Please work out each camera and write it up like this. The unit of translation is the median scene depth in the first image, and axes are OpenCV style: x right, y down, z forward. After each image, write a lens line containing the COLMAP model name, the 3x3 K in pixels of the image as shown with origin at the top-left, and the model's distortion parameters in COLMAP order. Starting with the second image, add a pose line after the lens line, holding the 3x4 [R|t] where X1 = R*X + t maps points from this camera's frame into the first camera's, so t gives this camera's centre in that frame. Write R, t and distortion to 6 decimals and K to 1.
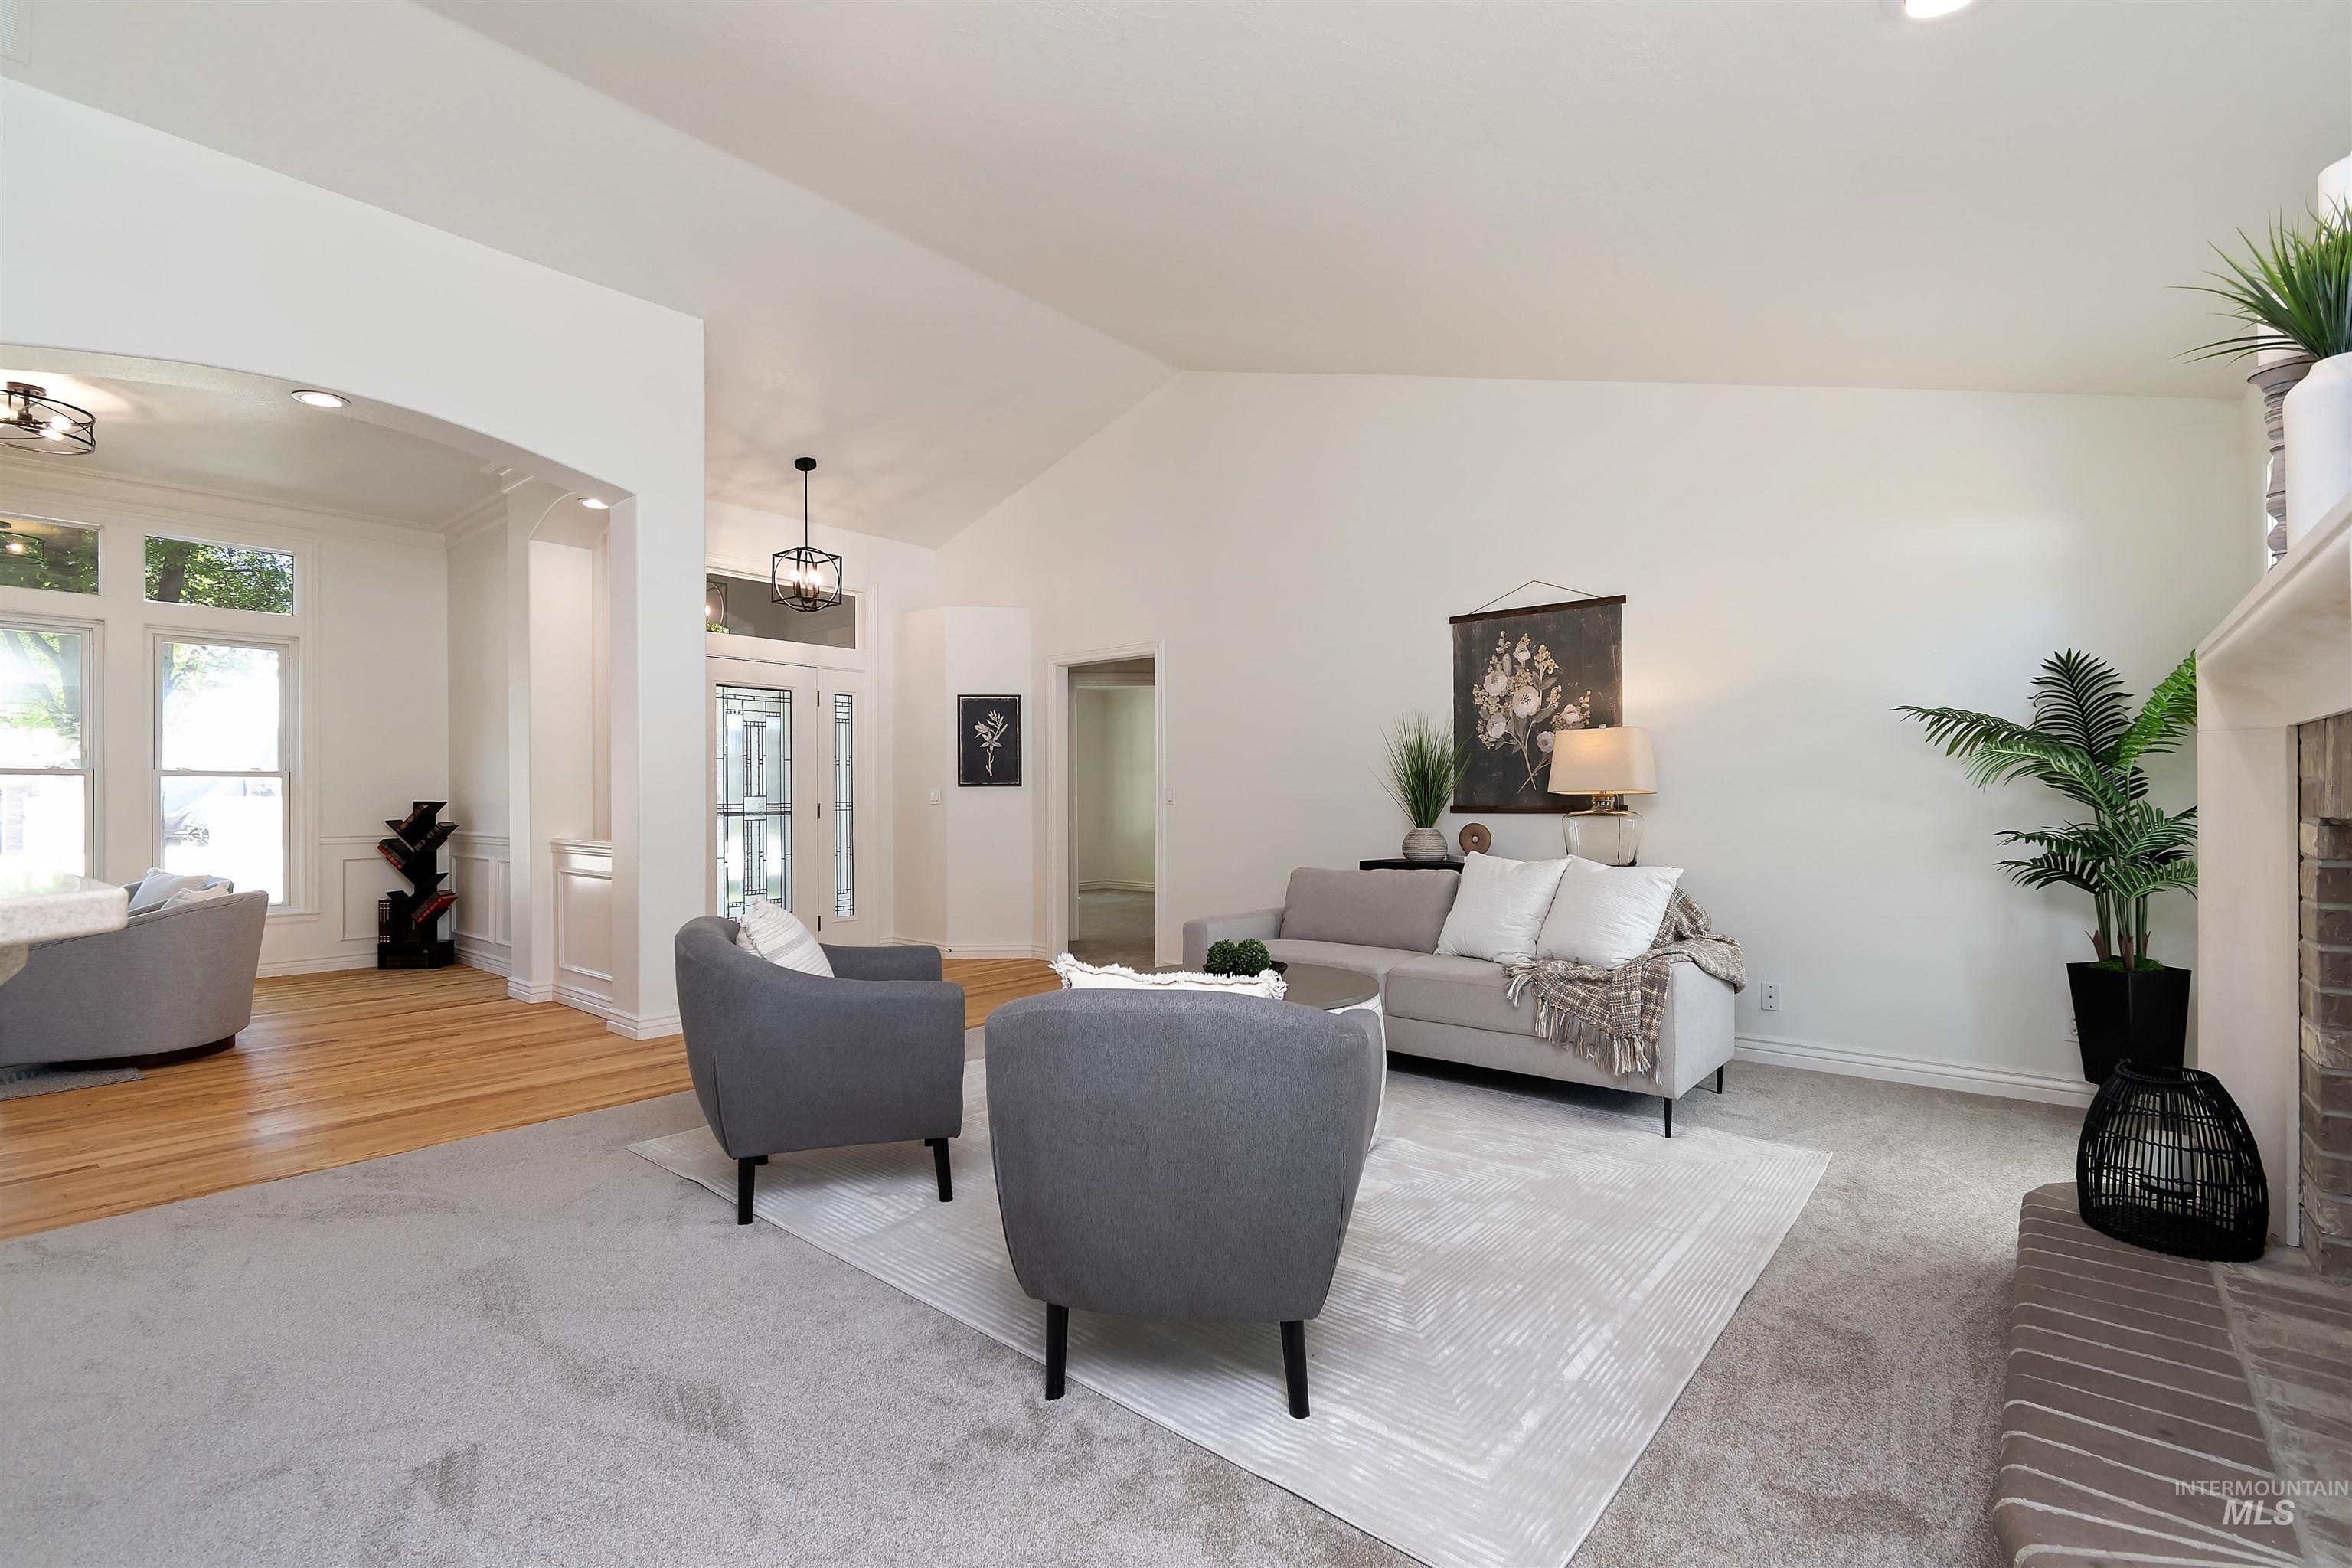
lens RADIAL K [[1063.0, 0, 1159.7], [0, 1063.0, 800.0], [0, 0, 1]] dist [0.005263, 0.000510]
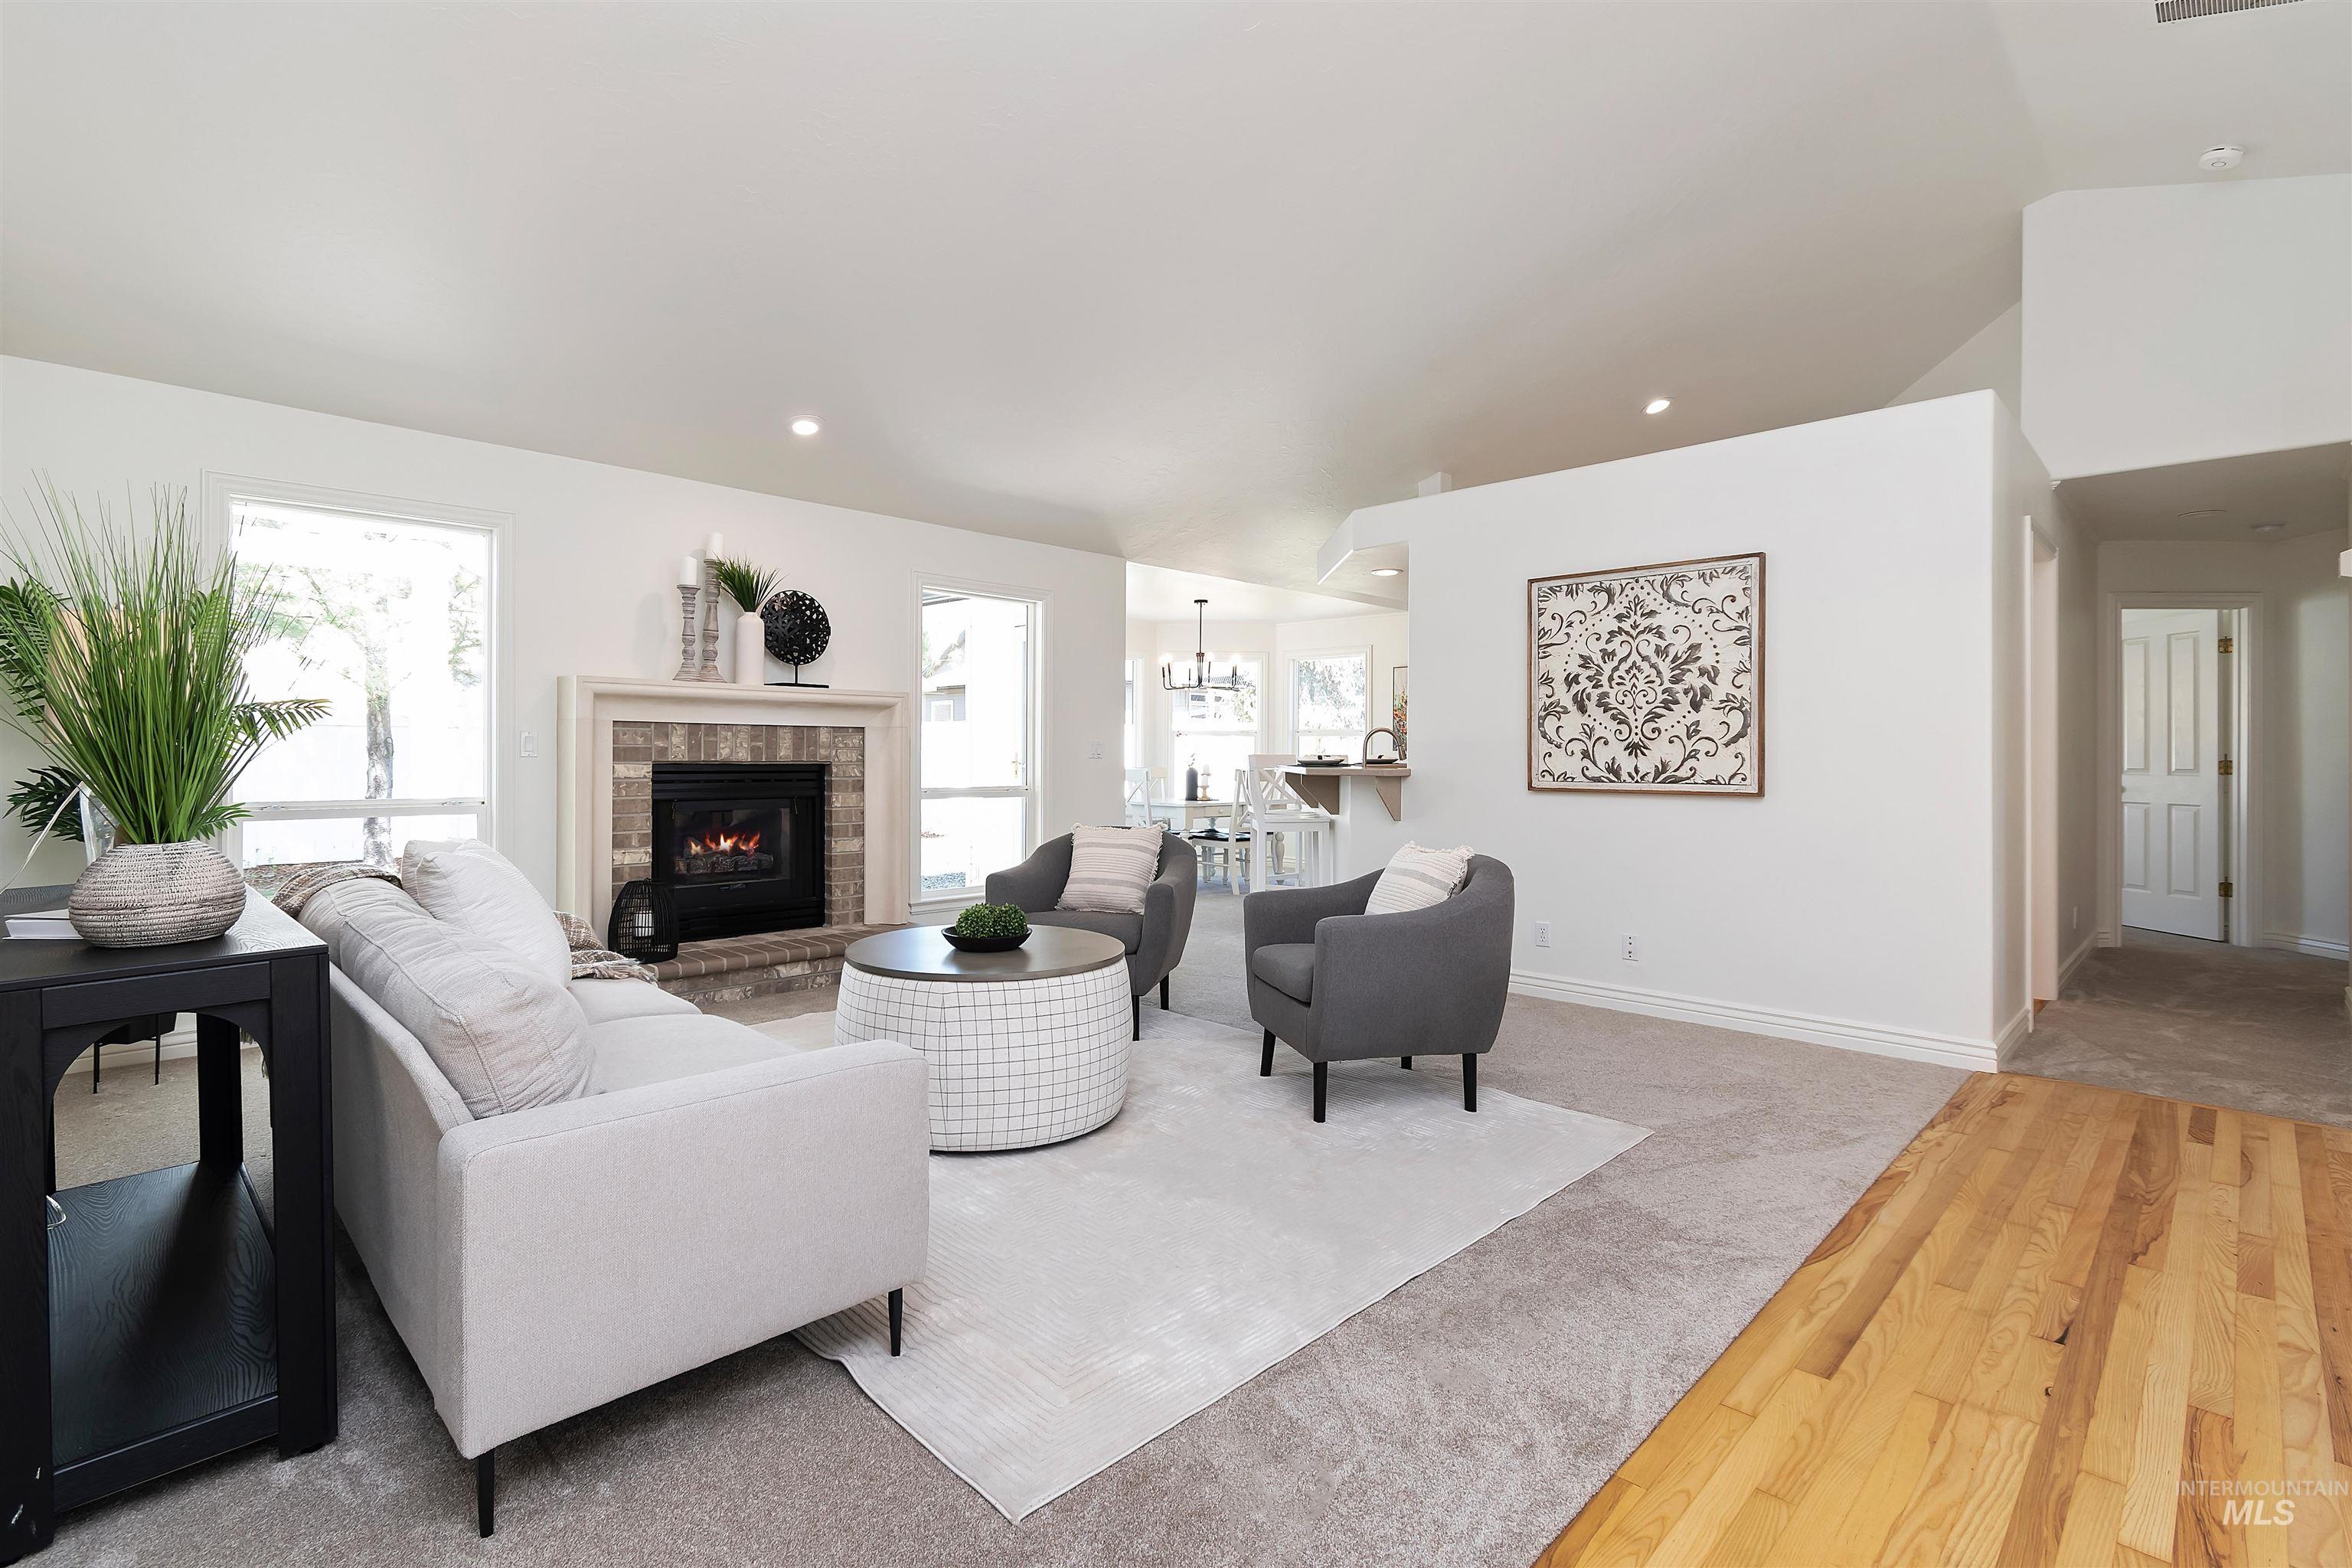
lens RADIAL K [[1063.0, 0, 1151.4], [0, 1063.0, 758.1], [0, 0, 1]] dist [0.005263, 0.000510]
pose [[-0.997826, -0.000341, 0.065909, -0.089537], [0.000011, 0.999986, 0.005332, -0.001305], [-0.065910, 0.005321, -0.997811, 1.326795]]
